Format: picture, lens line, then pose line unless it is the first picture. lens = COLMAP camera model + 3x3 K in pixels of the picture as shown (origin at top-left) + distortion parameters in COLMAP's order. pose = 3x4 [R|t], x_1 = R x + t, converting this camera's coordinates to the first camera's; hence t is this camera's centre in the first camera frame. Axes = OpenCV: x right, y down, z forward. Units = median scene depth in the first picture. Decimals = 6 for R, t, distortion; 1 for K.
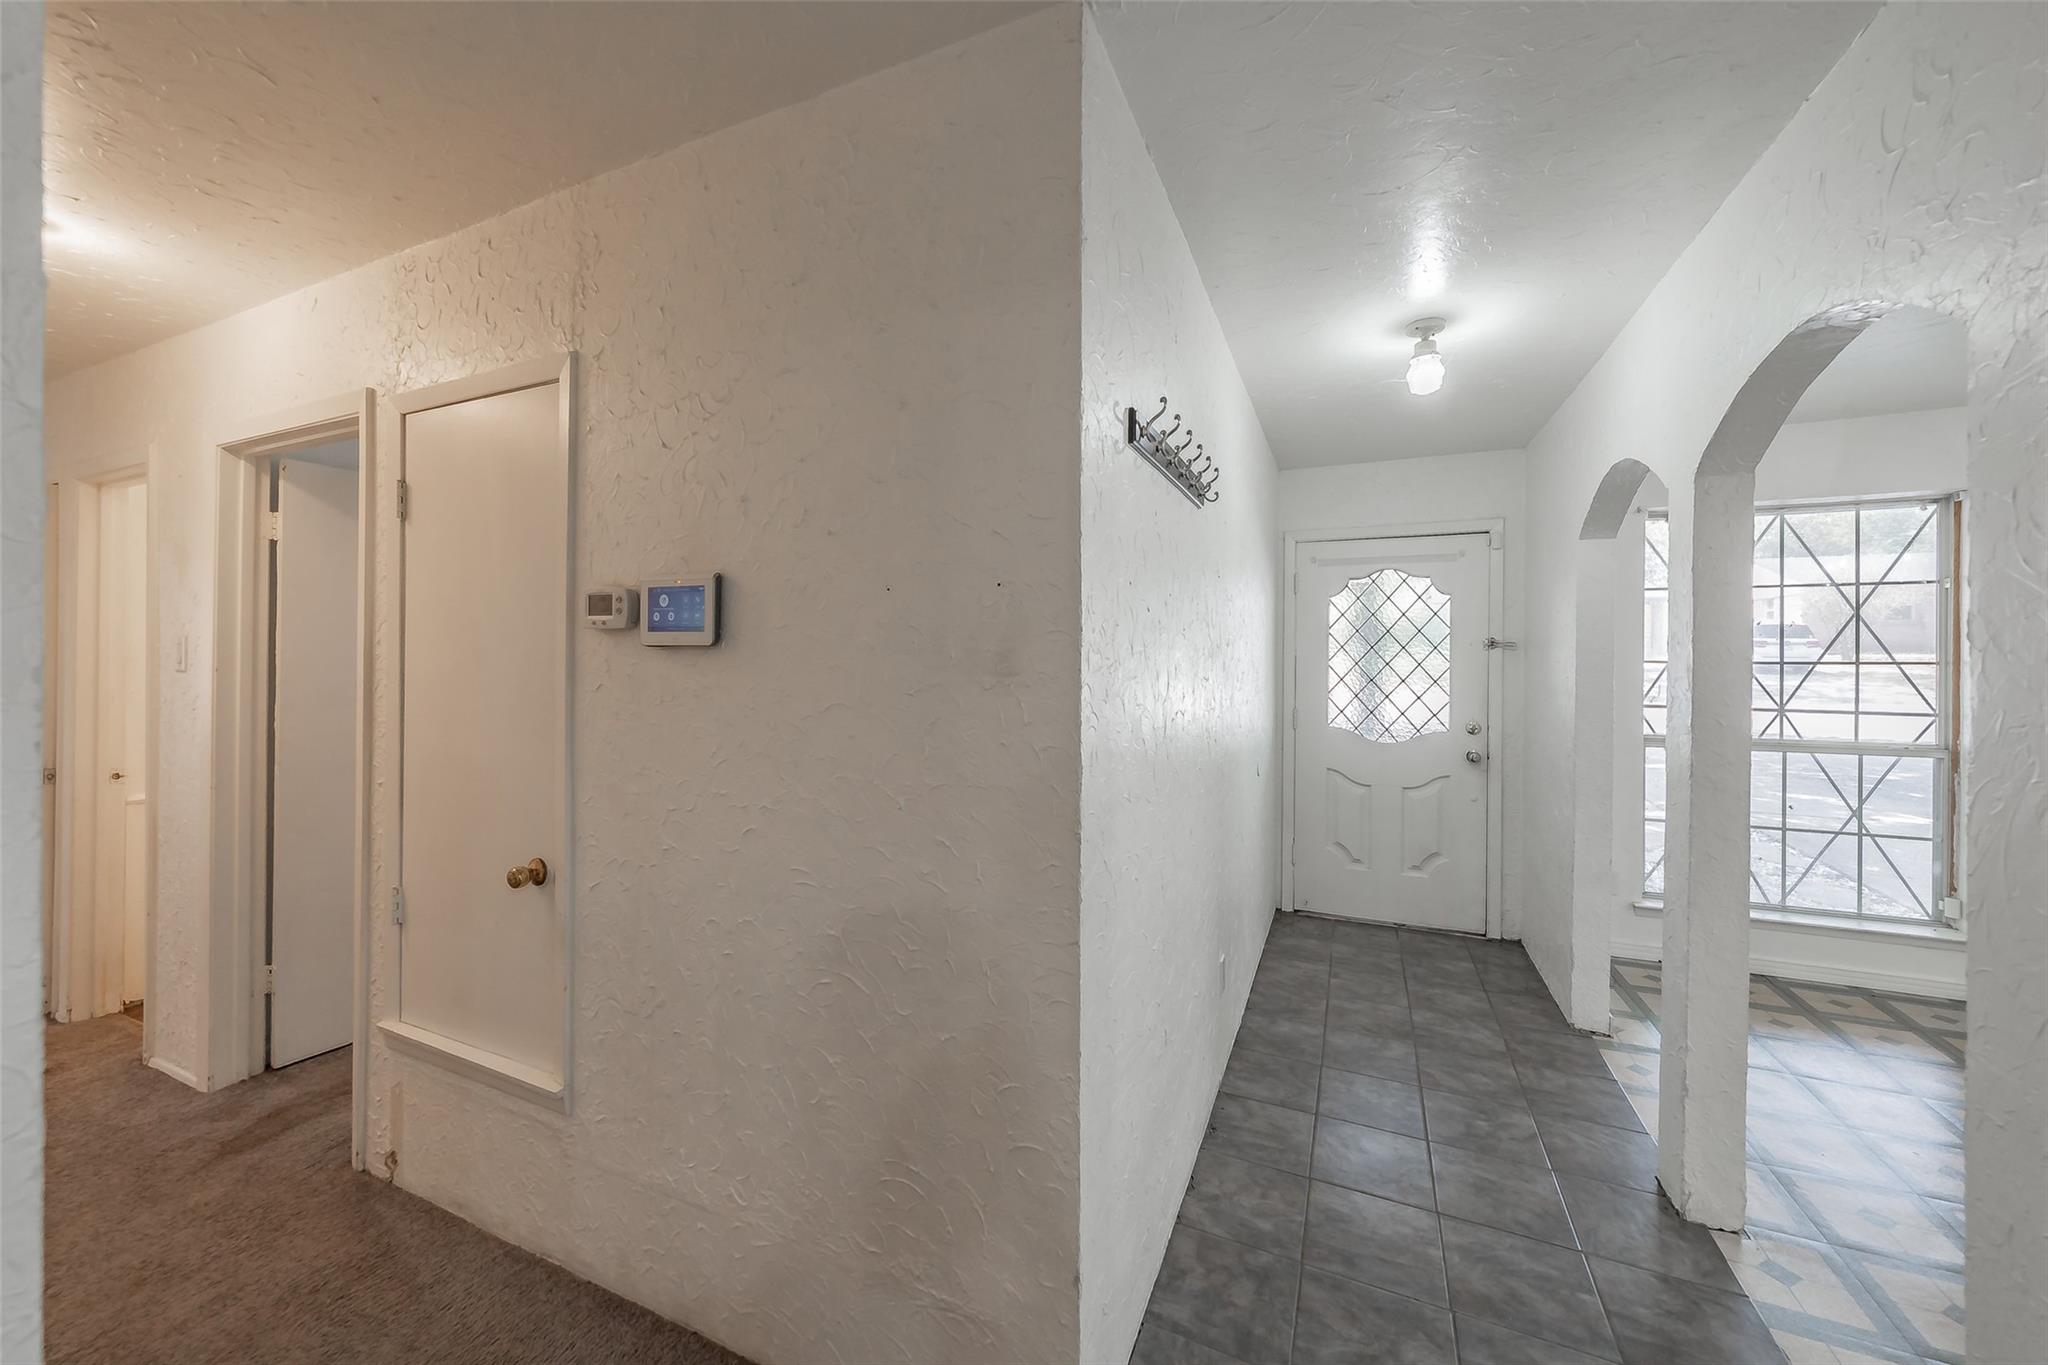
lens RADIAL K [[723.2, 0, 1060.9], [0, 723.2, 665.0], [0, 0, 1]] dist [0.001425, -0.000468]
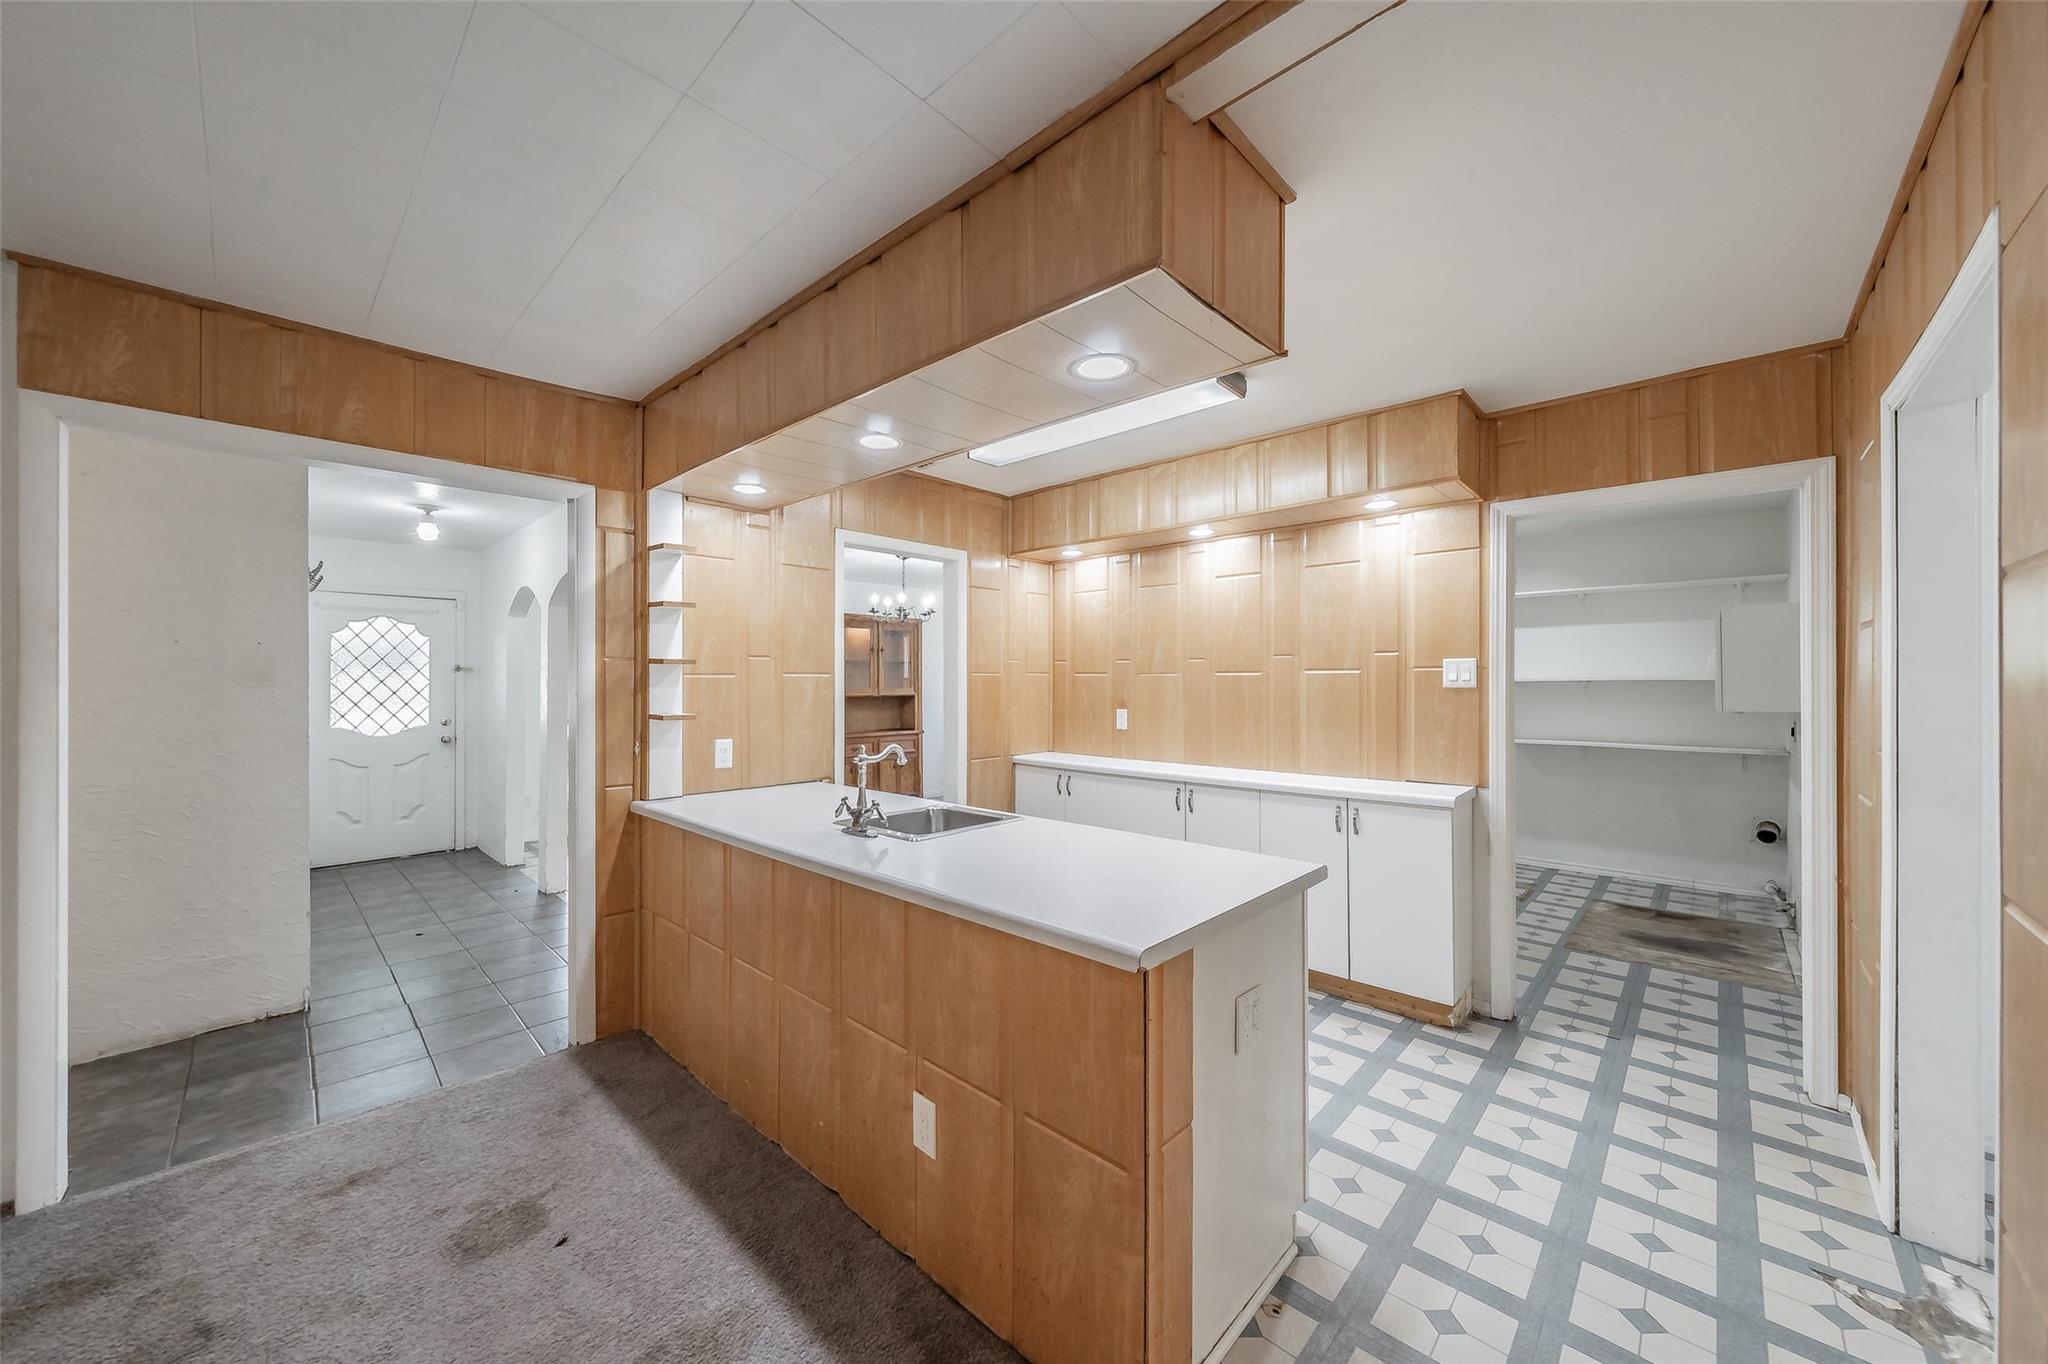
lens RADIAL K [[762.4, 0, 1008.7], [0, 762.4, 674.8], [0, 0, 1]] dist [0.001491, 0.000002]
pose [[0.378735, 0.005668, 0.925488, -0.594351], [0.012181, 0.999864, -0.011109, 0.020833], [-0.925425, 0.015481, 0.378615, -0.903339]]
